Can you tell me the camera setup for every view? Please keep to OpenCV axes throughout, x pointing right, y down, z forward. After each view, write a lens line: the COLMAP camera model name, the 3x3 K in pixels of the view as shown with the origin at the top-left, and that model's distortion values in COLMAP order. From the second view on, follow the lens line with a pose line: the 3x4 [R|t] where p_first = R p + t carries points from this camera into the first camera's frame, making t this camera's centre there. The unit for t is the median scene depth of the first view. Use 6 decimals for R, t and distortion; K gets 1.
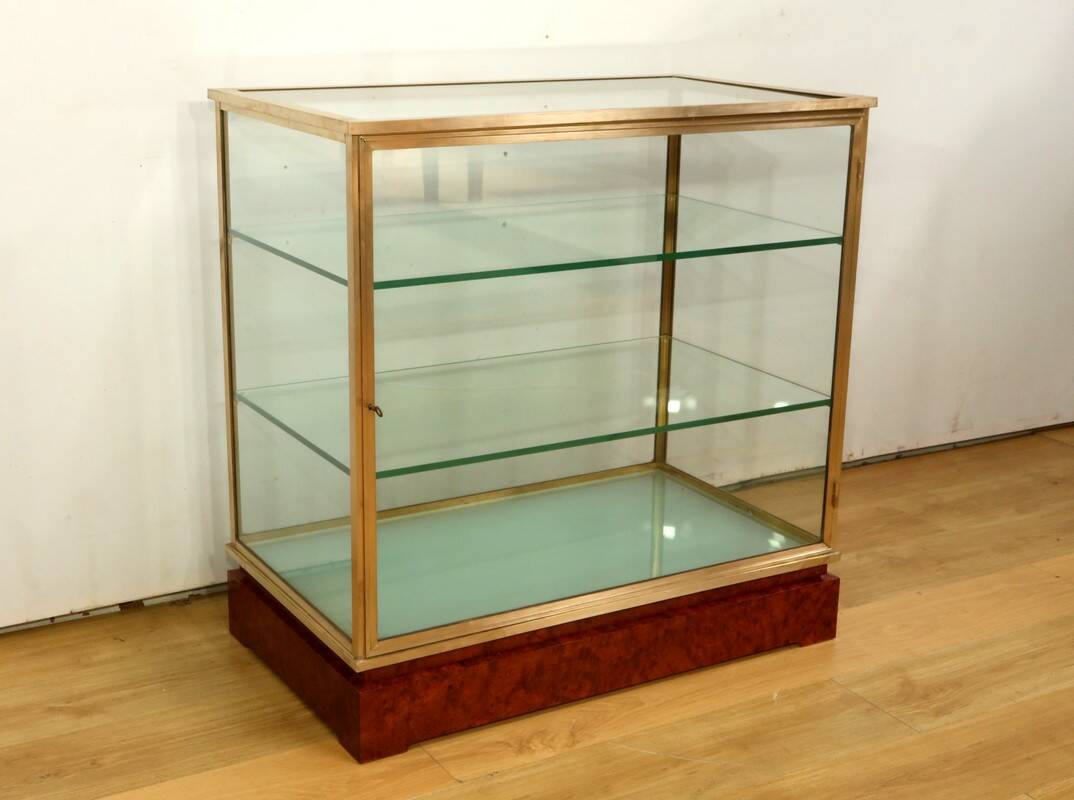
lens RADIAL K [[1589.2, 0, 537.0], [0, 1589.2, 400.0], [0, 0, 1]] dist [-0.026098, 0.053323]
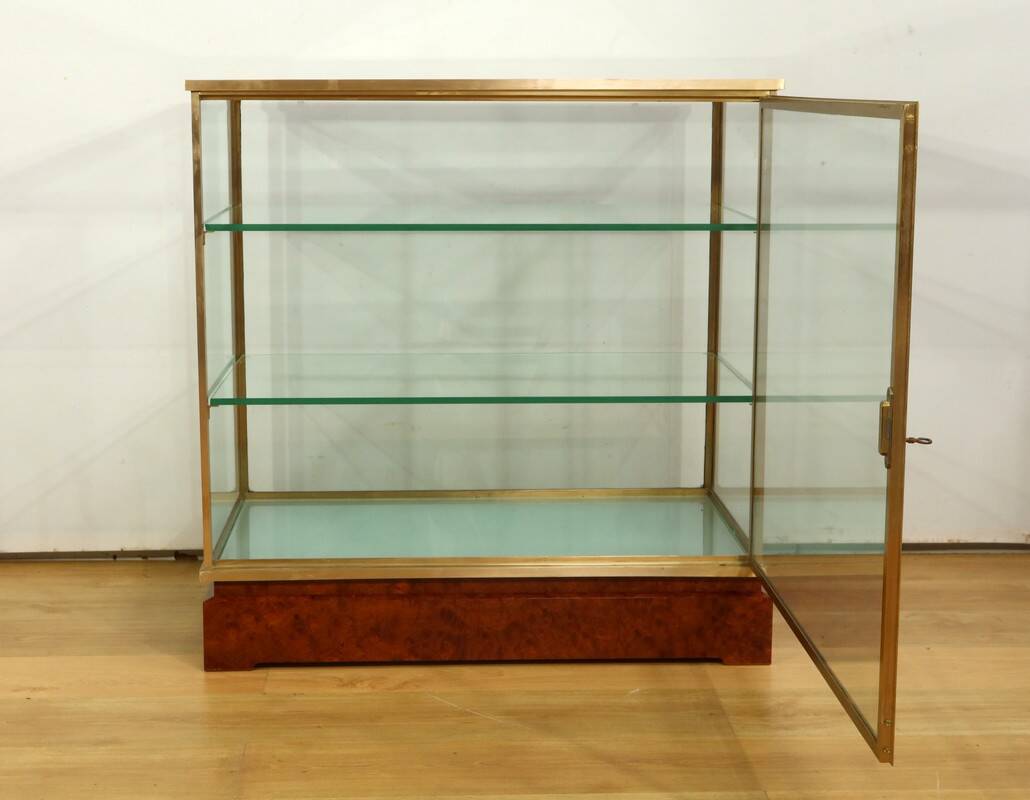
lens RADIAL K [[1808.2, 0, 481.9], [0, 1808.2, 397.7], [0, 0, 1]] dist [0.035518, 0.003268]
pose [[0.876016, 0.061048, -0.478403, 0.618508], [-0.116041, 0.989495, -0.086218, 0.122918], [0.468114, 0.131042, 0.873898, -0.028250]]
